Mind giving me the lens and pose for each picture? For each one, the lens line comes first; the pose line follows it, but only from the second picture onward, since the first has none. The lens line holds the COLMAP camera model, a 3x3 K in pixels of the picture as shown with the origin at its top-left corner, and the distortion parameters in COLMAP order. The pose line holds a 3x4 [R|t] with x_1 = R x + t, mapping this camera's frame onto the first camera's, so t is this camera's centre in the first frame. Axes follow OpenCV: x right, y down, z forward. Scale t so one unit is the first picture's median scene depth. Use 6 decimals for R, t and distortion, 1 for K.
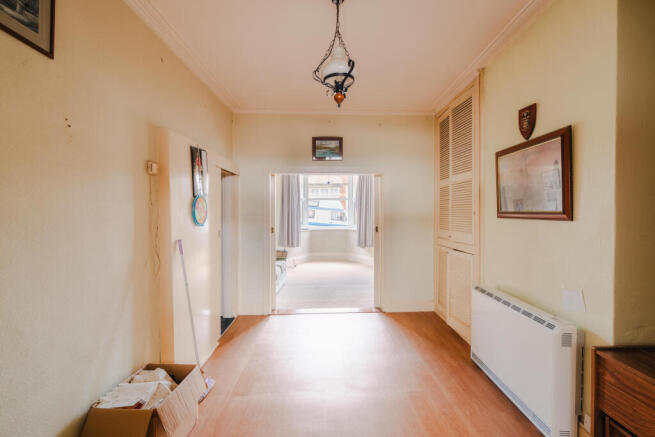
lens RADIAL K [[309.5, 0, 327.8], [0, 309.5, 211.4], [0, 0, 1]] dist [-0.000324, -0.000050]
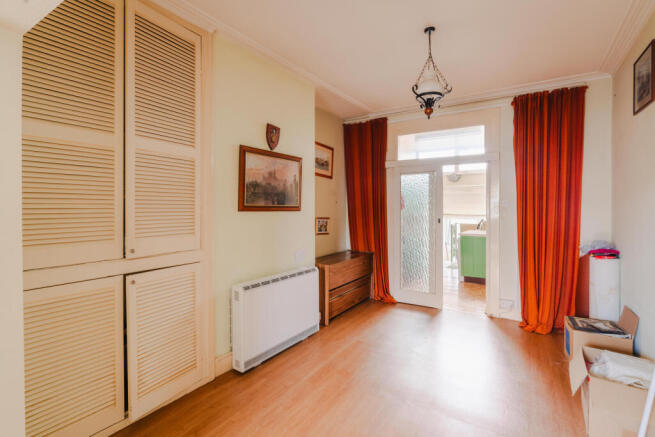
lens RADIAL K [[309.5, 0, 327.8], [0, 309.5, 211.4], [0, 0, 1]] dist [-0.000324, -0.000050]
pose [[-0.838224, -0.003195, 0.545317, -0.248977], [-0.001049, 0.999990, 0.004247, 0.018428], [-0.545325, 0.002988, -0.838219, 1.889259]]
